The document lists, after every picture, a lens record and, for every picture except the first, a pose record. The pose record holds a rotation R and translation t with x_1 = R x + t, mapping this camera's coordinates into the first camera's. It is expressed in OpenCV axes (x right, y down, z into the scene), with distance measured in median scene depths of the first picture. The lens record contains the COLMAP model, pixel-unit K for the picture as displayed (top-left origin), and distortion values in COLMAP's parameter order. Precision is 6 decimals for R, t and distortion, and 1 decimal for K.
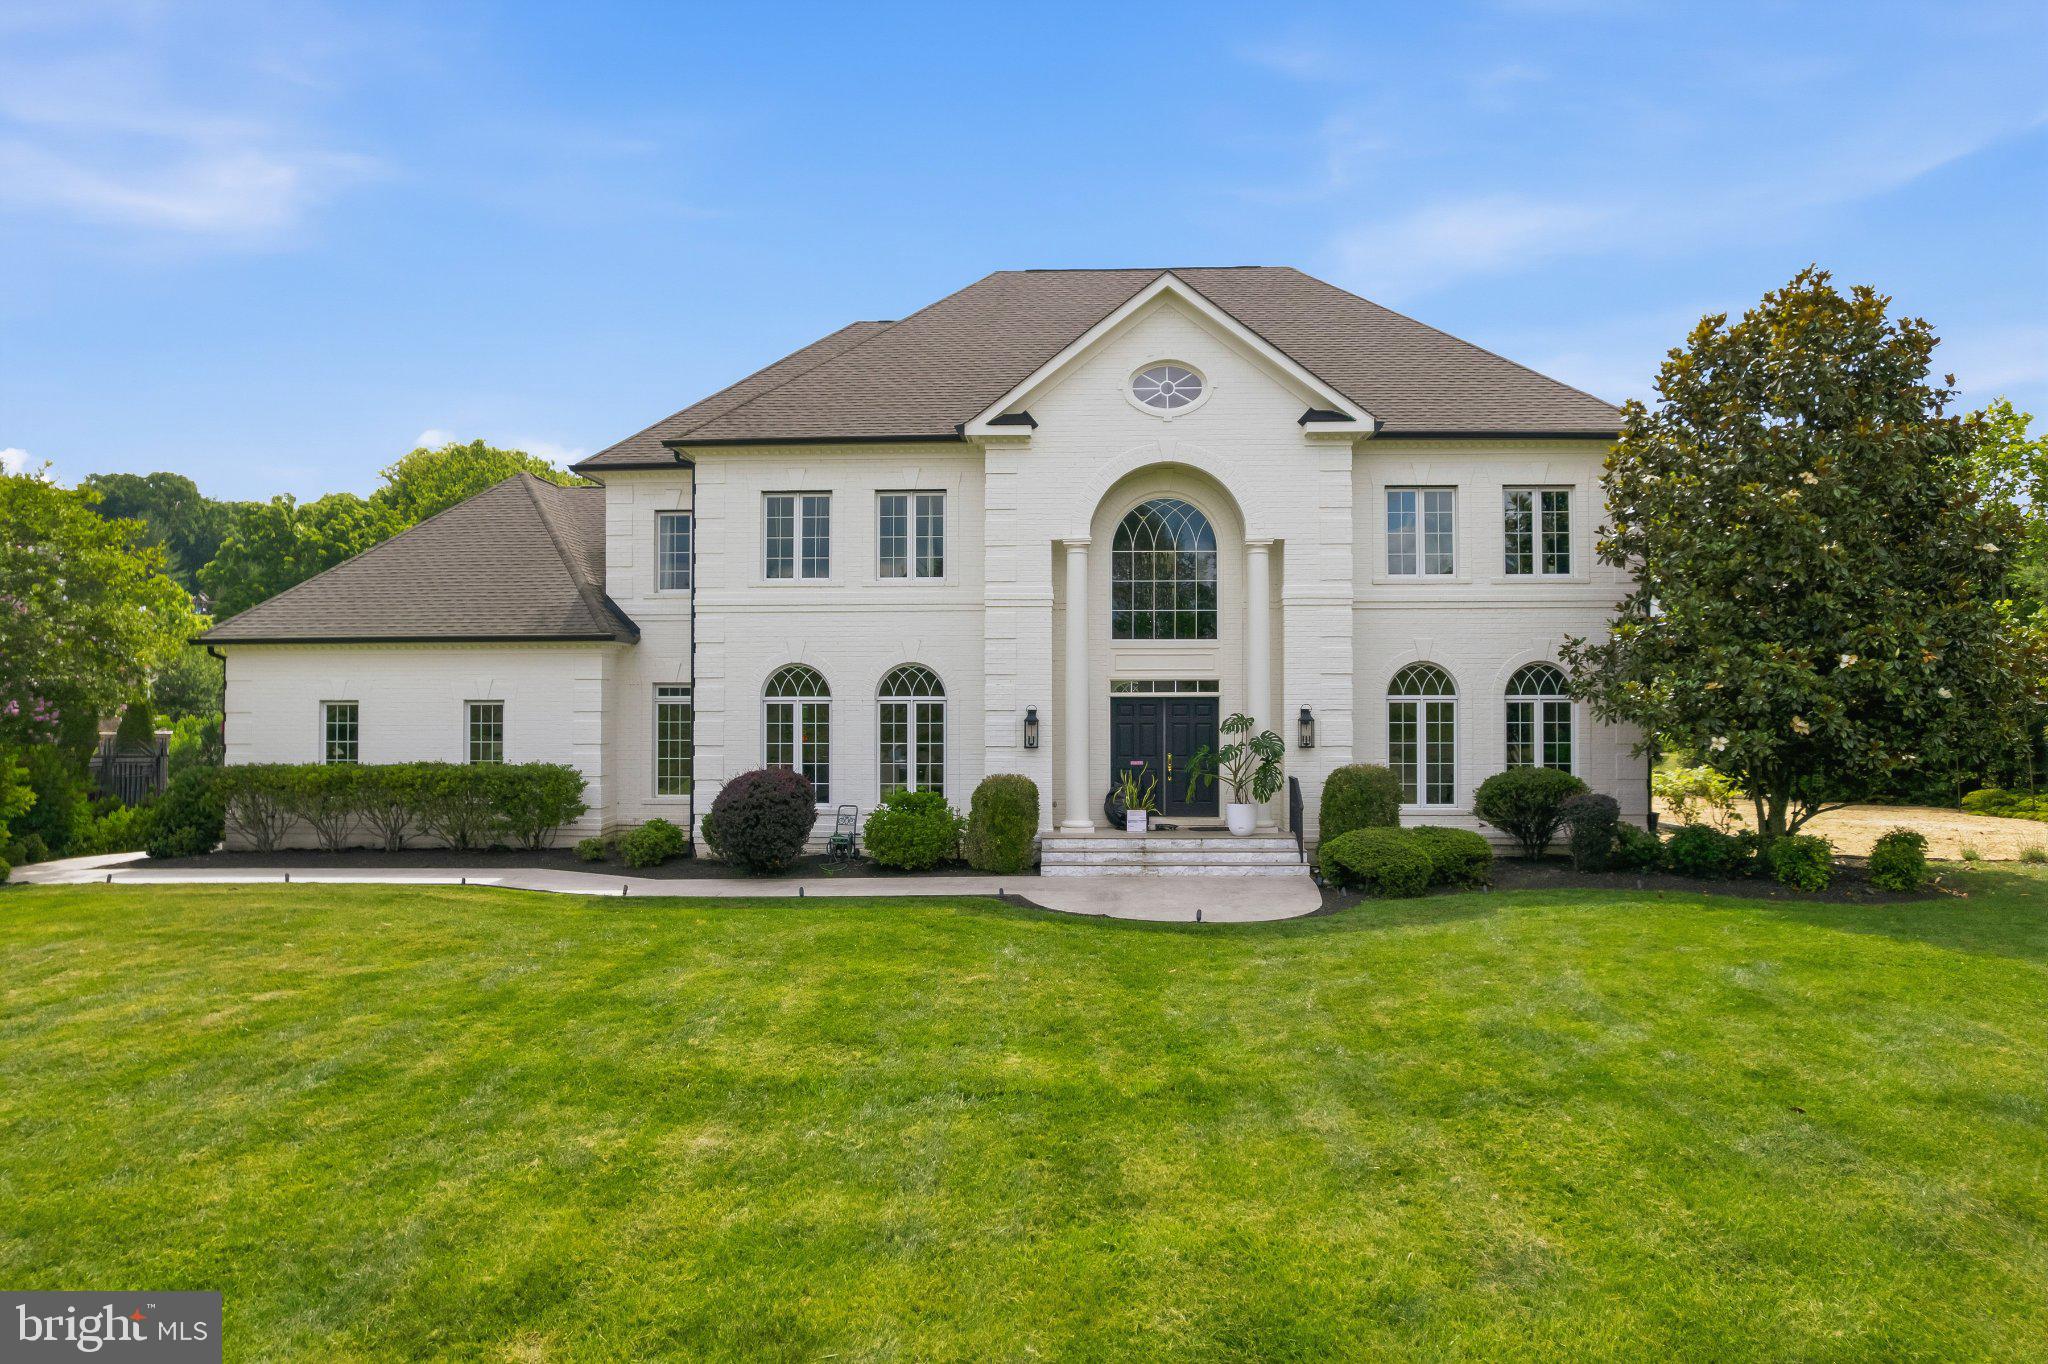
lens RADIAL K [[1315.0, 0, 1021.1], [0, 1315.0, 691.3], [0, 0, 1]] dist [-0.061813, 0.046073]
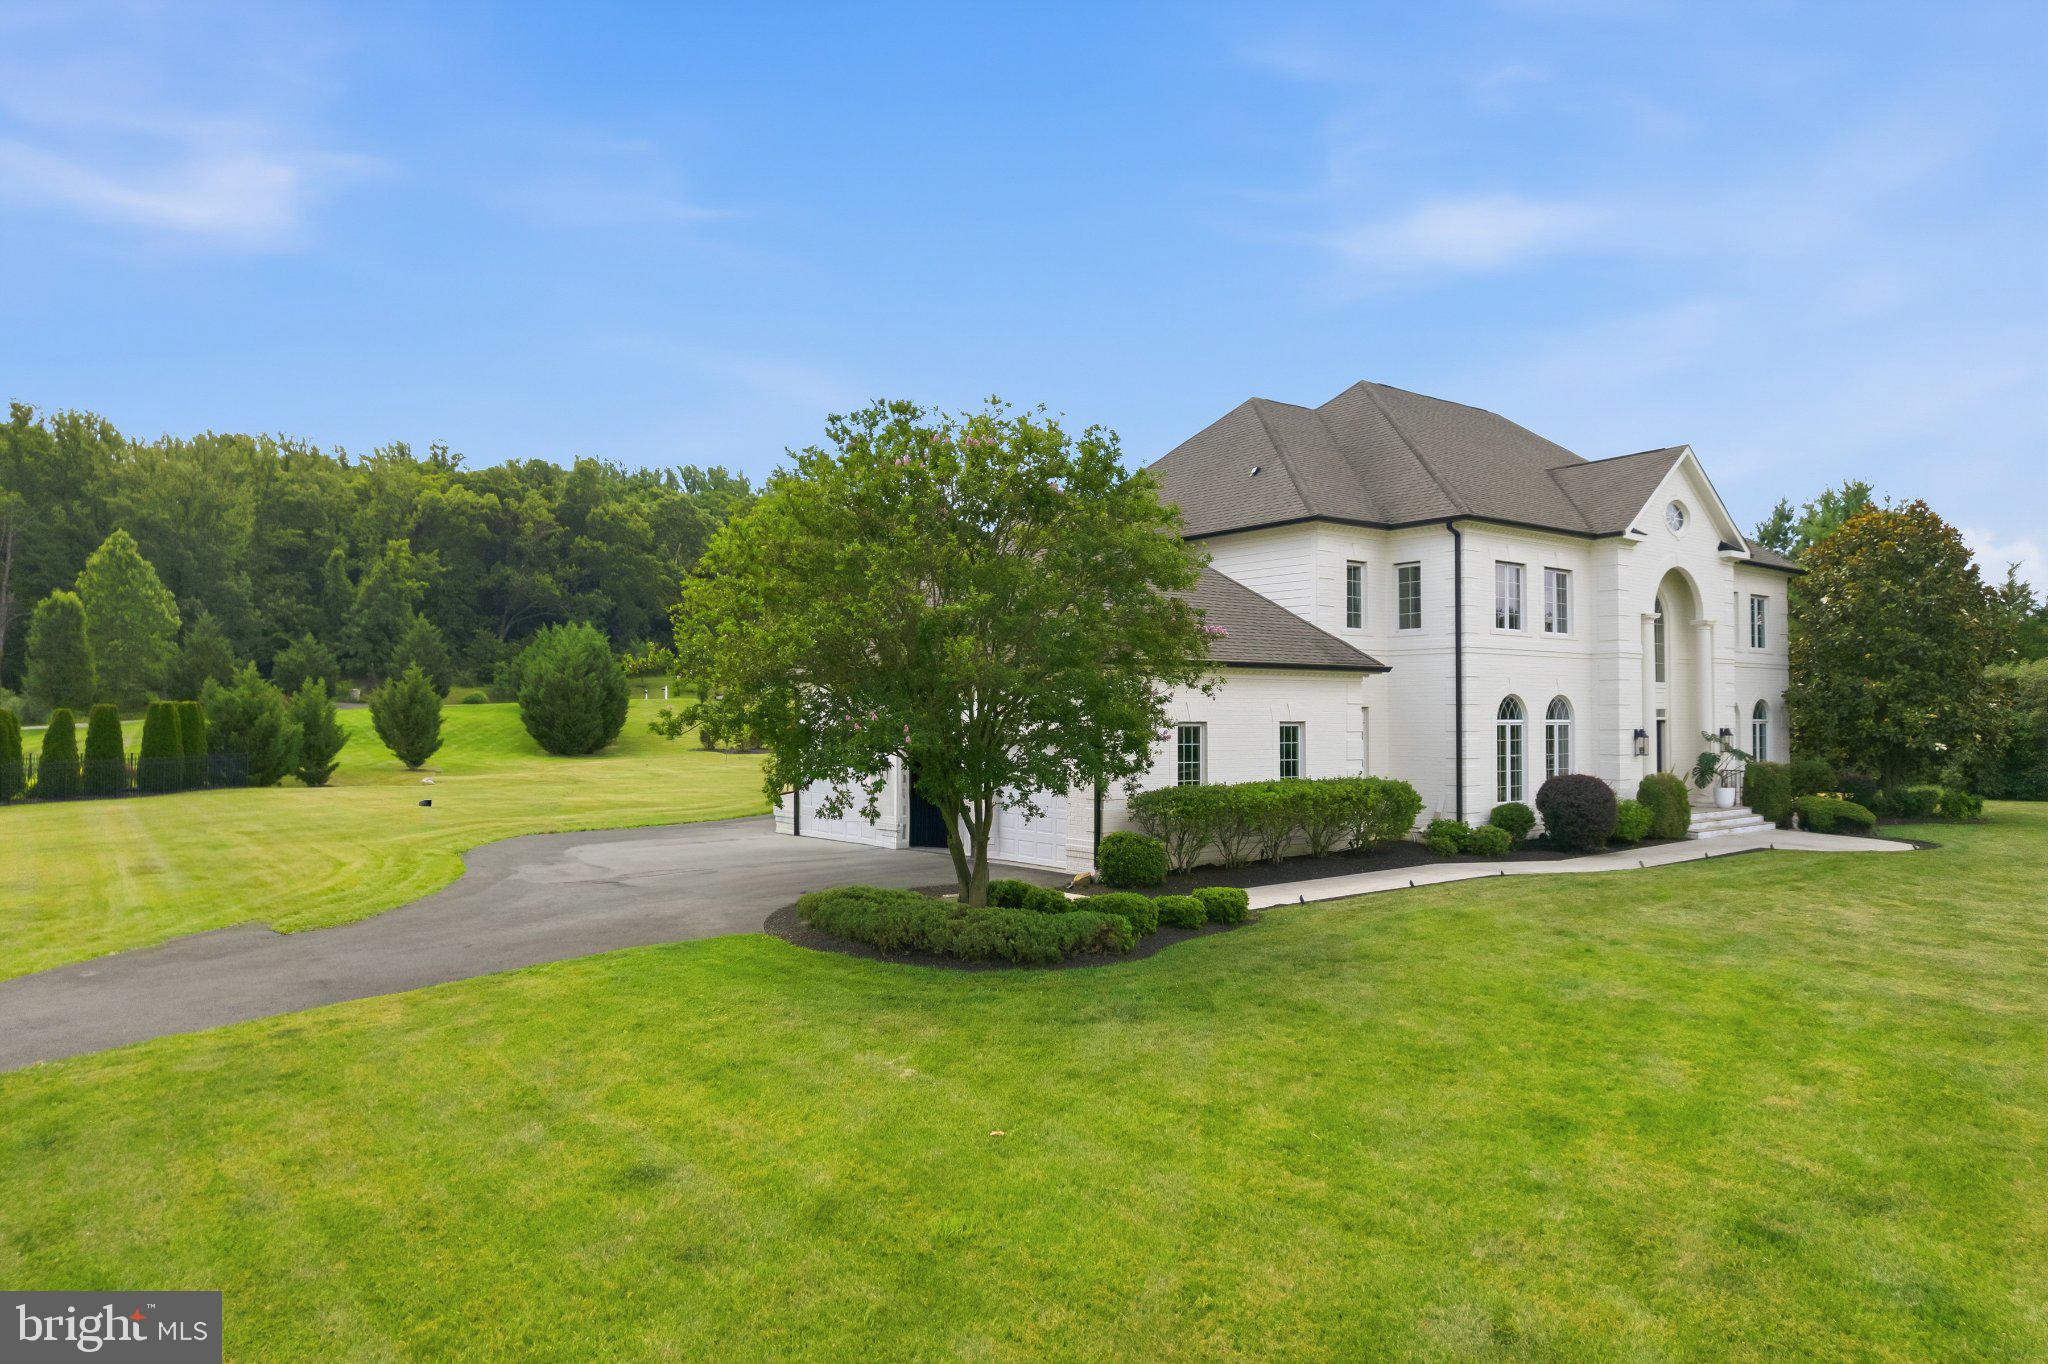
lens RADIAL K [[1315.0, 0, 1019.9], [0, 1315.0, 683.9], [0, 0, 1]] dist [-0.061813, 0.046073]
pose [[0.768754, 0.019203, 0.639256, -1.409567], [-0.008238, 0.999764, -0.020126, -0.001102], [-0.639492, 0.010206, 0.768730, 0.321221]]
